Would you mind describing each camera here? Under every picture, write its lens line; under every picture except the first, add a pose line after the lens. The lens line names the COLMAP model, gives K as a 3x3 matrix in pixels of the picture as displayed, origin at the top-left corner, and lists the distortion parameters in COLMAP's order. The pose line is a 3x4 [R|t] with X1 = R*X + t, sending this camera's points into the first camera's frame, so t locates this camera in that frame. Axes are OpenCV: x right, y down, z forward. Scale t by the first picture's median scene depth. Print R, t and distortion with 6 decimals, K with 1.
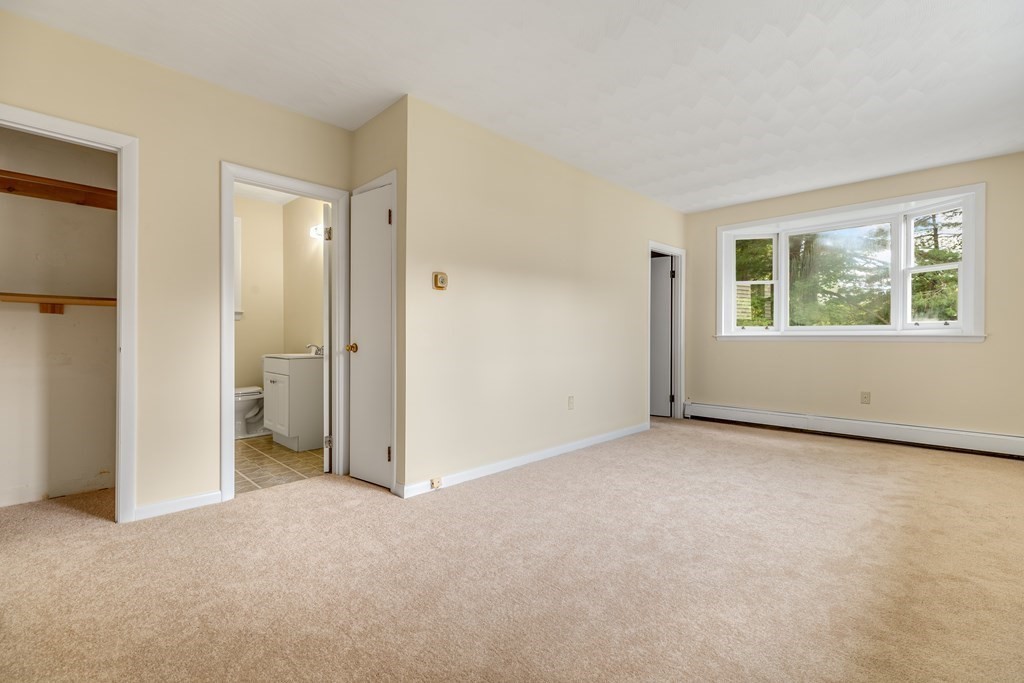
lens RADIAL K [[459.5, 0, 517.3], [0, 459.5, 341.3], [0, 0, 1]] dist [0.007129, -0.001037]
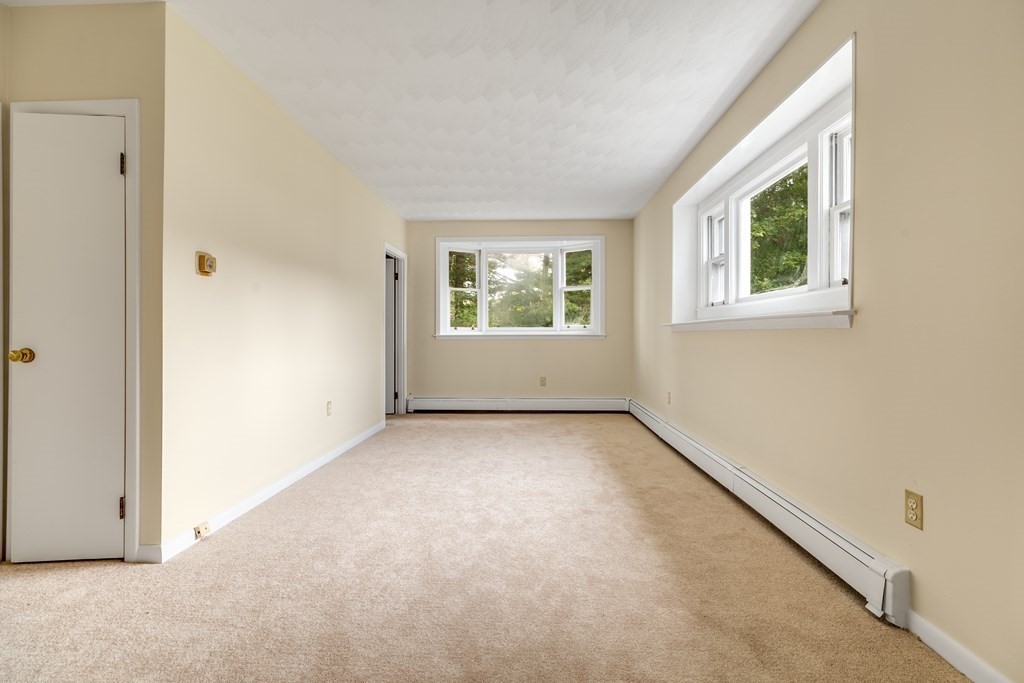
lens RADIAL K [[459.5, 0, 512.8], [0, 459.5, 338.7], [0, 0, 1]] dist [0.007129, -0.001037]
pose [[0.742801, -0.005738, 0.669488, -0.309090], [0.008207, 0.999966, -0.000536, -0.003255], [-0.669462, 0.005893, 0.742823, 0.093046]]
